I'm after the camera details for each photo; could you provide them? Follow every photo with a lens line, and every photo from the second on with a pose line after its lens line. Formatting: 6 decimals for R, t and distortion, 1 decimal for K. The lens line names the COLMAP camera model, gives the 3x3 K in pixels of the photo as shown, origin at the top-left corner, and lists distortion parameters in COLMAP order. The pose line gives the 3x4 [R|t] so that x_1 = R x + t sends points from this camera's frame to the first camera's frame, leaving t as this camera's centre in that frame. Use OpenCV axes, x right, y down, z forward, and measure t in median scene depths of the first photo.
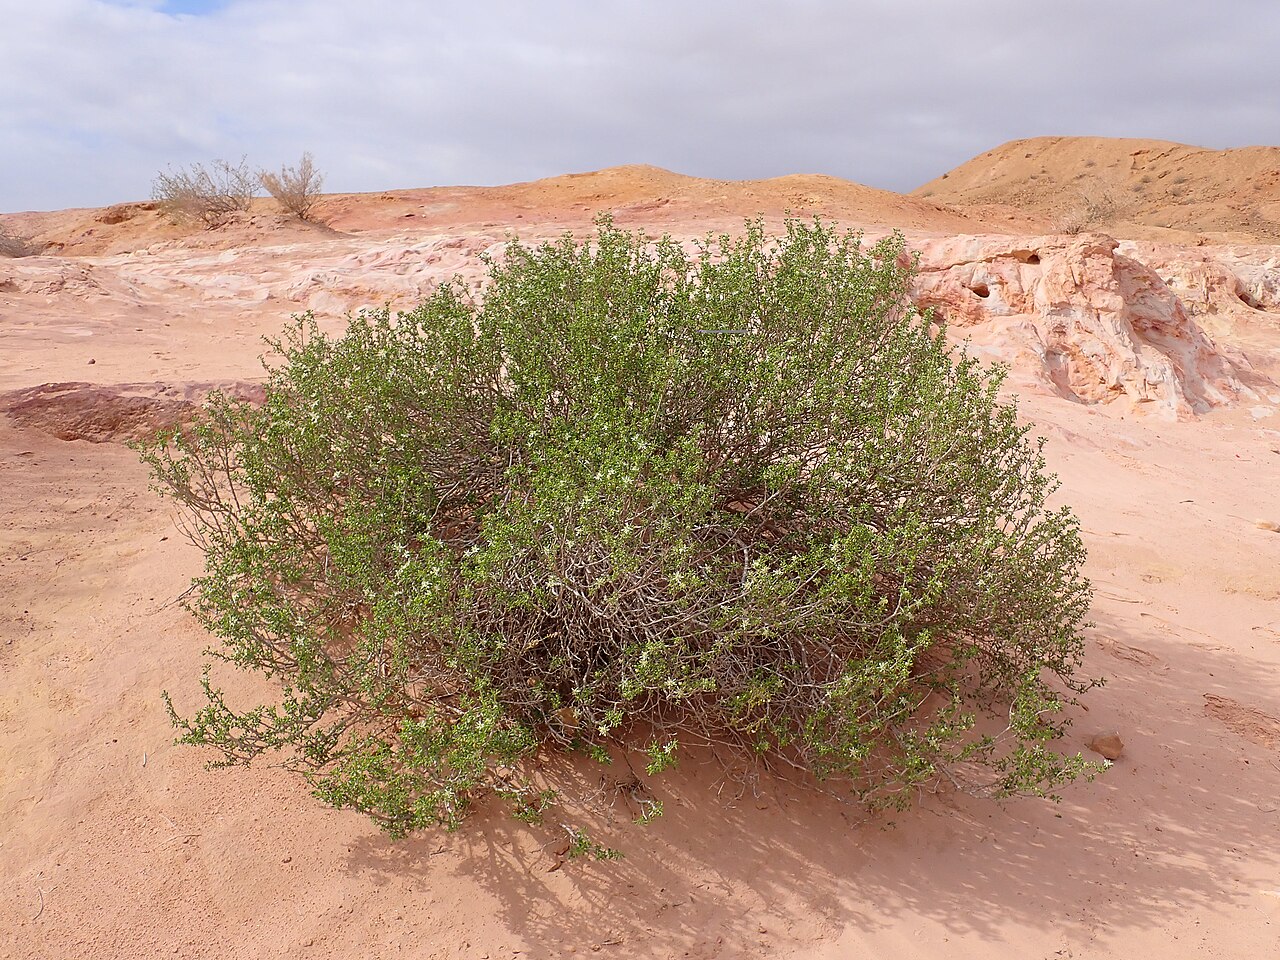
lens RADIAL K [[1110.5, 0, 640.2], [0, 1110.5, 480.8], [0, 0, 1]] dist [0.008026, -0.004692]
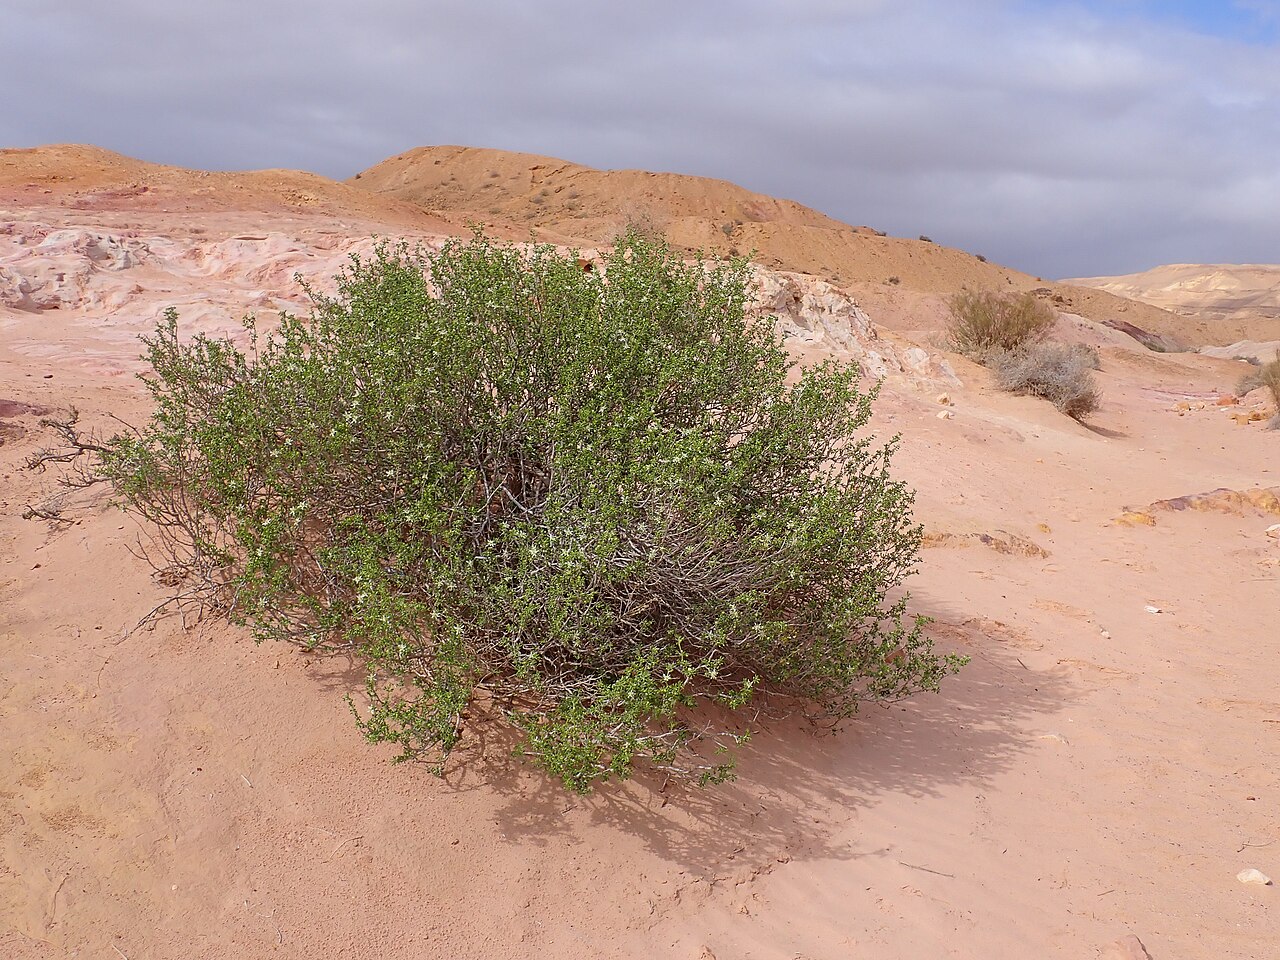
lens RADIAL K [[1110.5, 0, 638.9], [0, 1110.5, 478.7], [0, 0, 1]] dist [0.008026, -0.004692]
pose [[0.883079, -0.056809, 0.465772, -0.589910], [0.057675, 0.998258, 0.012405, -0.001191], [-0.465665, 0.015909, 0.884818, -0.005816]]
